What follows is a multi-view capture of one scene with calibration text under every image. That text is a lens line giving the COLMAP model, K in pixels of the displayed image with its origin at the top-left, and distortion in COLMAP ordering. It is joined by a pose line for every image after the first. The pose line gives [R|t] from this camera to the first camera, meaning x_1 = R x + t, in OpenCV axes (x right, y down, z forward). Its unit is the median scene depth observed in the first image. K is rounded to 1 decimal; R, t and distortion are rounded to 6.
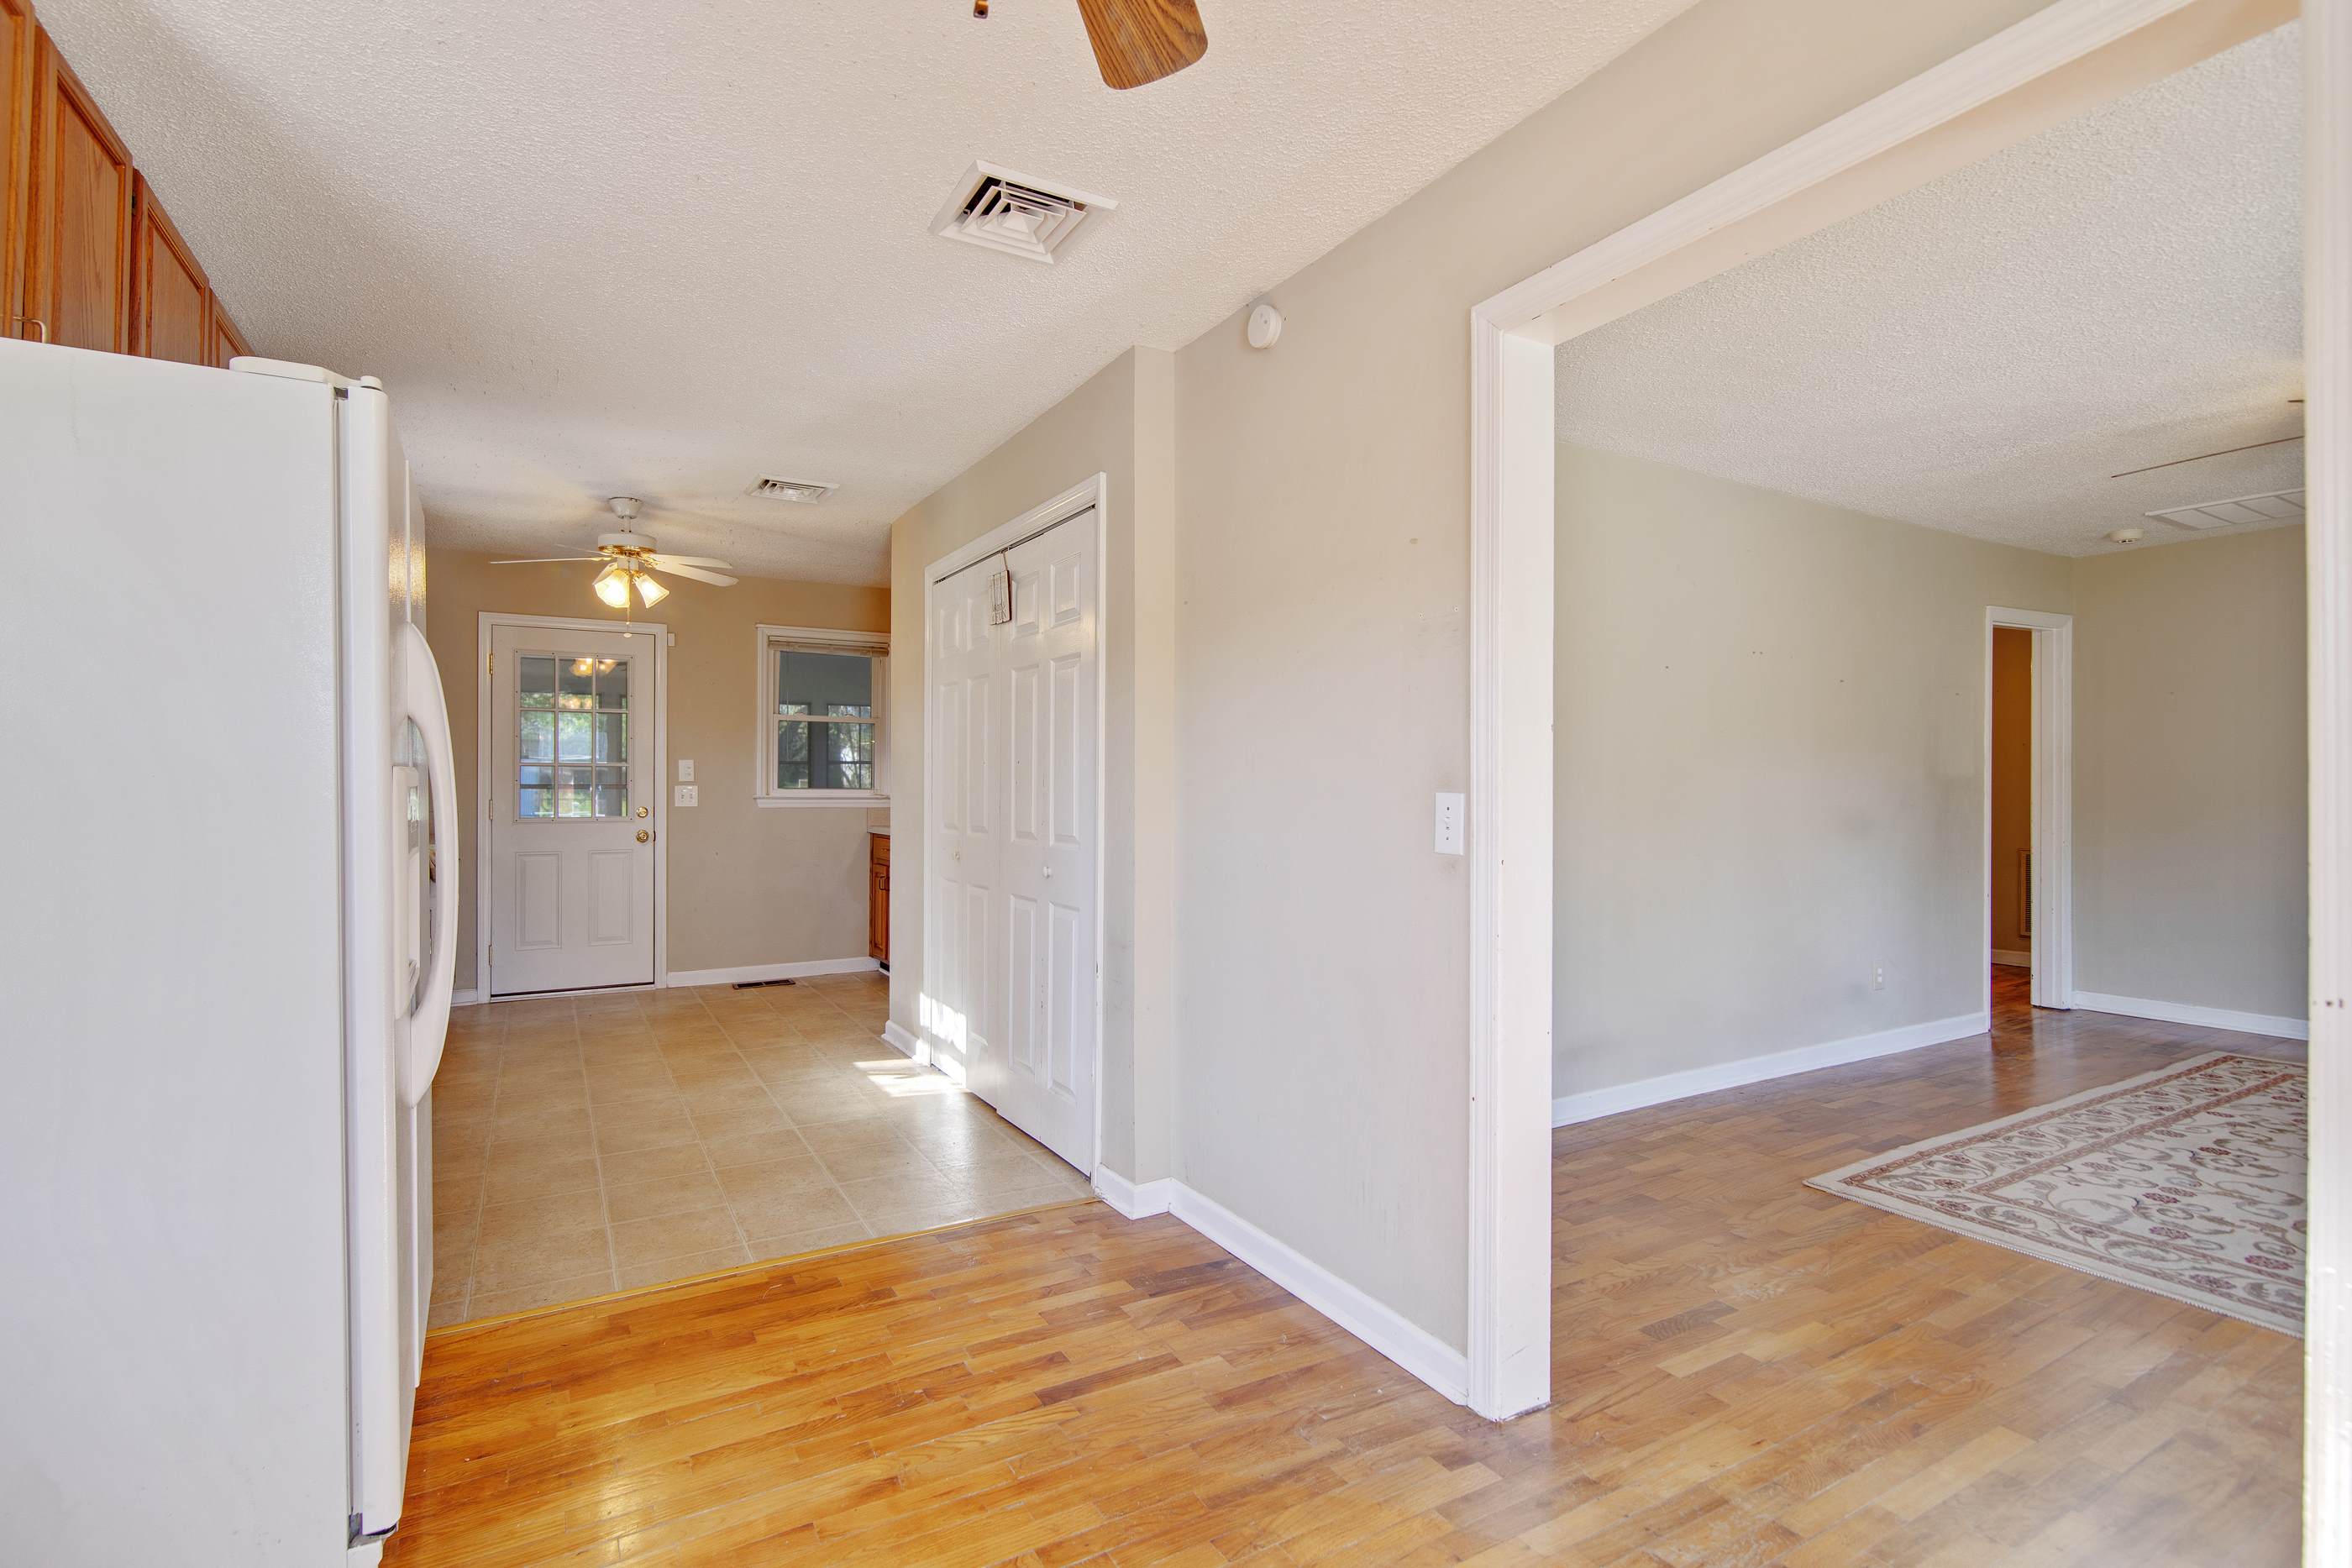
lens RADIAL K [[1096.5, 0, 1160.8], [0, 1096.5, 793.1], [0, 0, 1]] dist [0.003666, 0.001023]
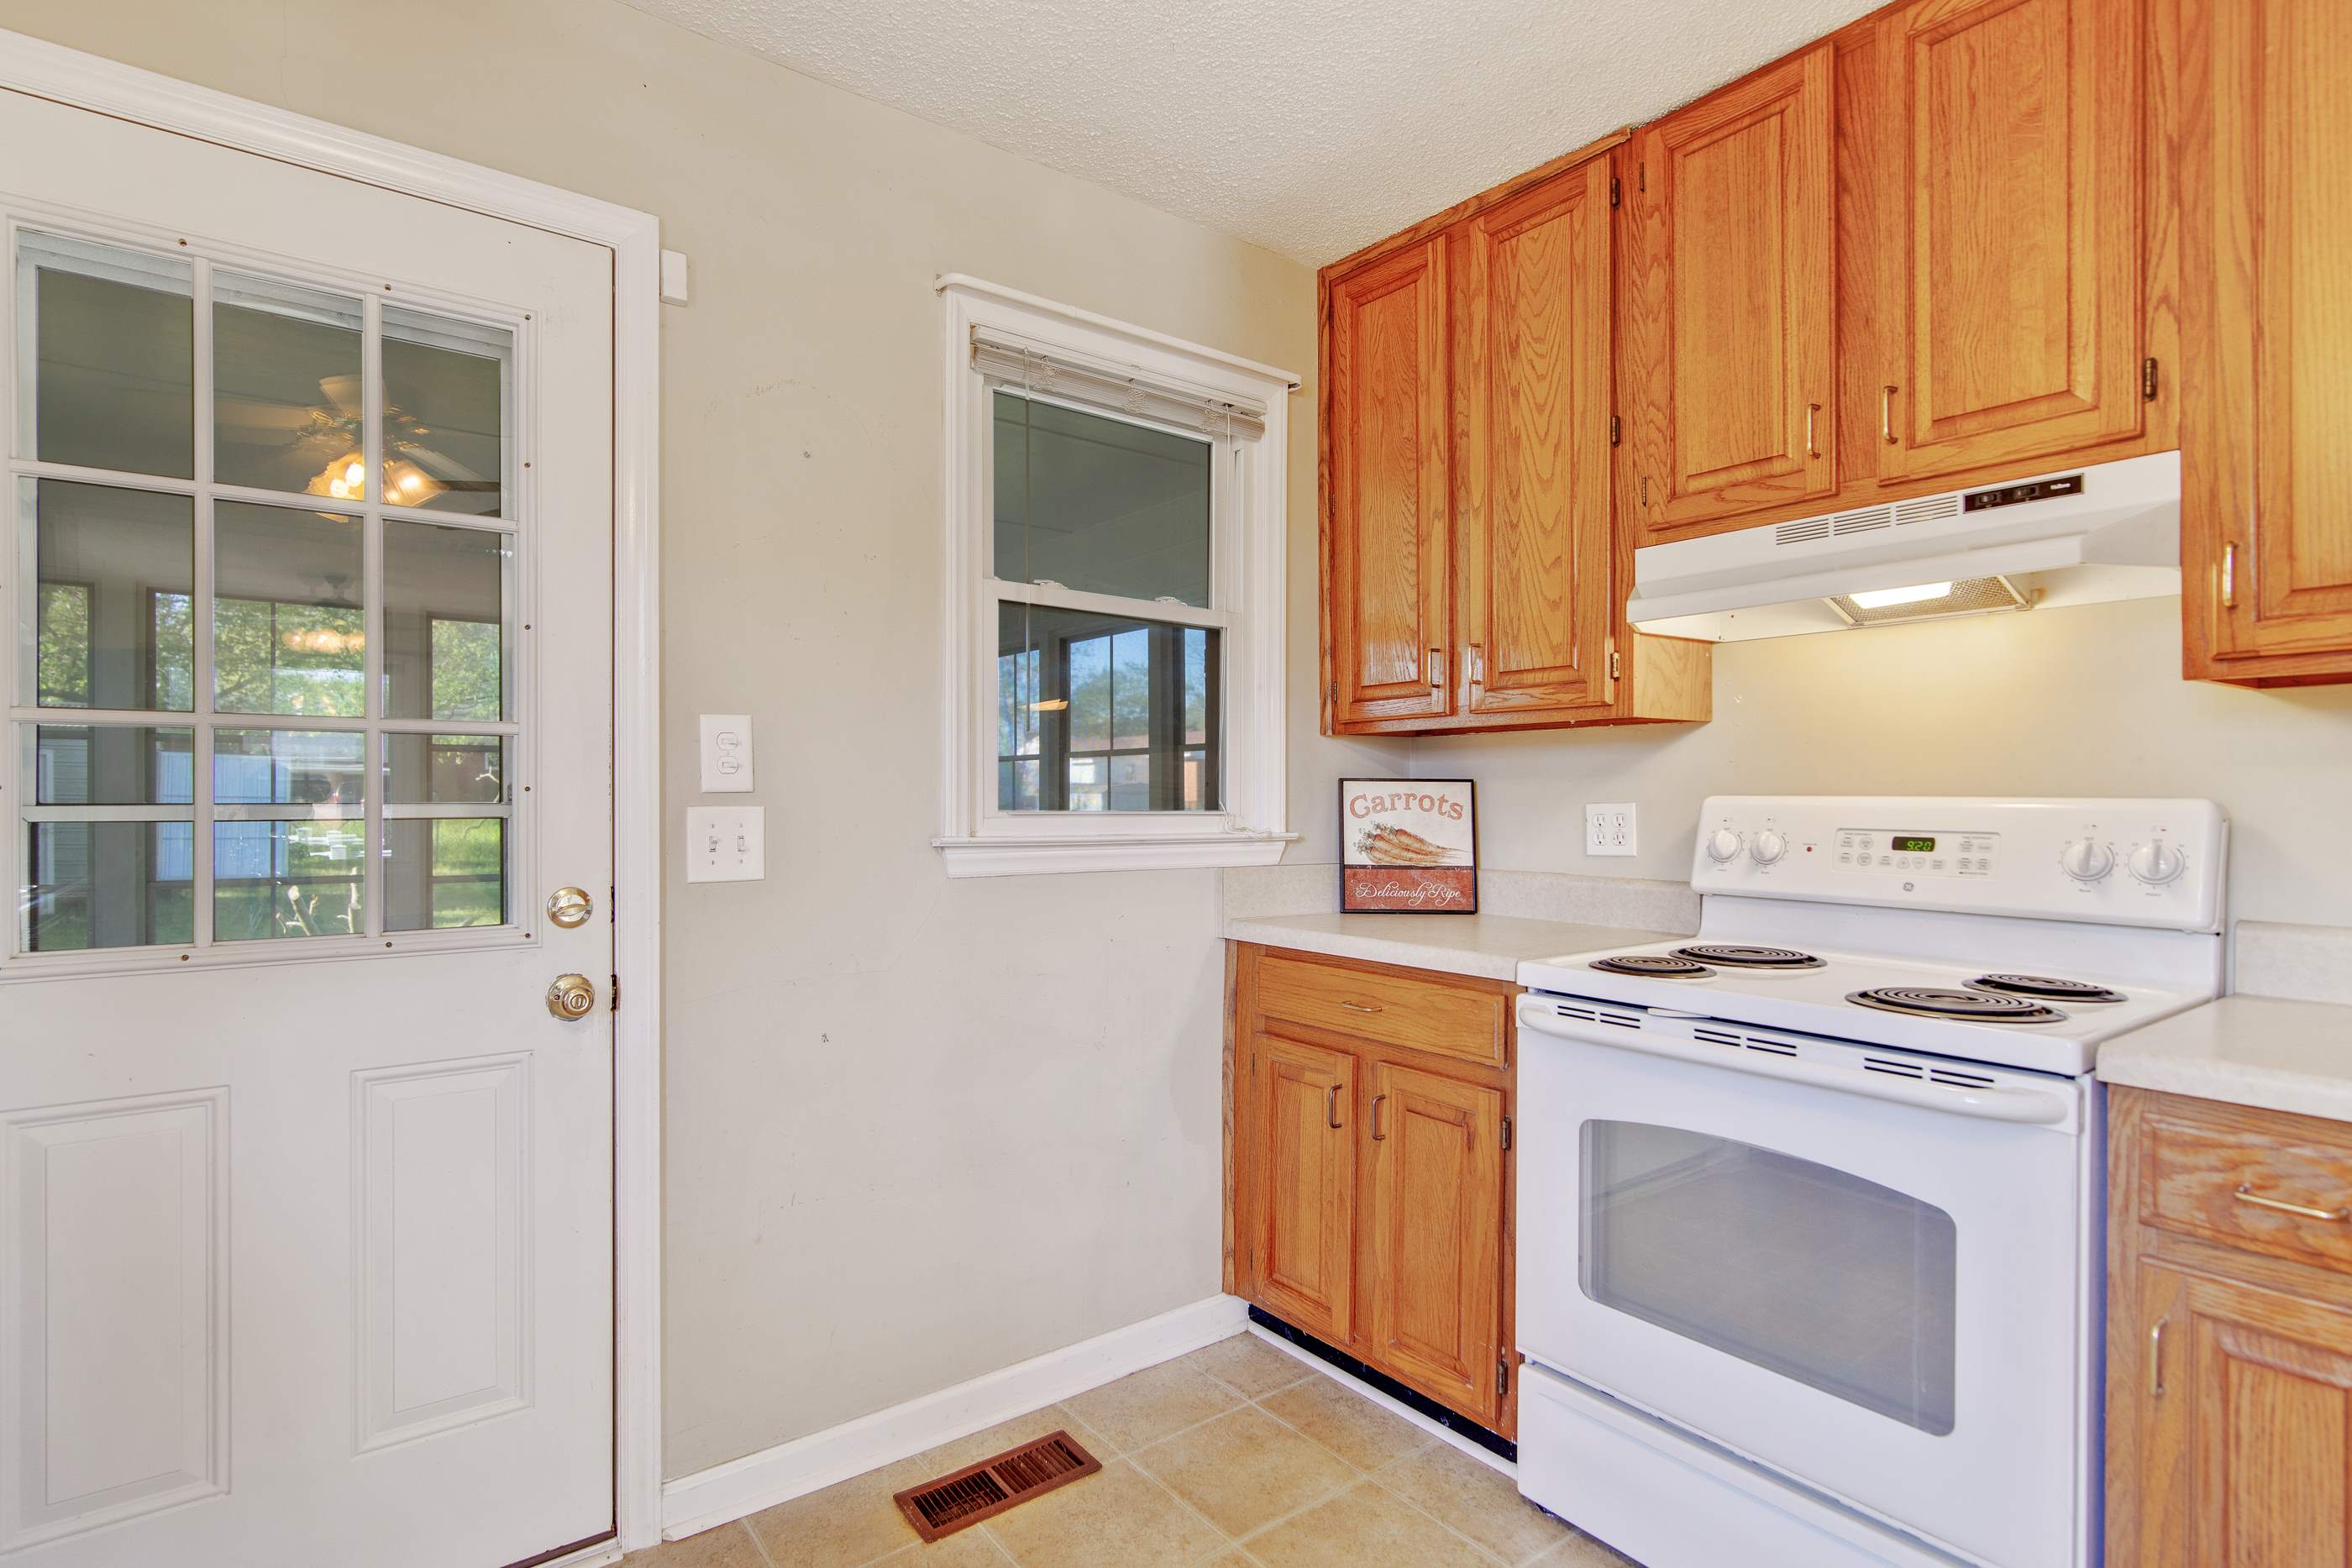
lens RADIAL K [[1153.0, 0, 1170.3], [0, 1153.0, 819.1], [0, 0, 1]] dist [-0.001651, 0.000032]
pose [[0.991845, -0.007188, 0.127249, -0.355923], [0.007046, 0.999974, 0.001566, -0.003210], [-0.127257, -0.000656, 0.991870, 0.689848]]
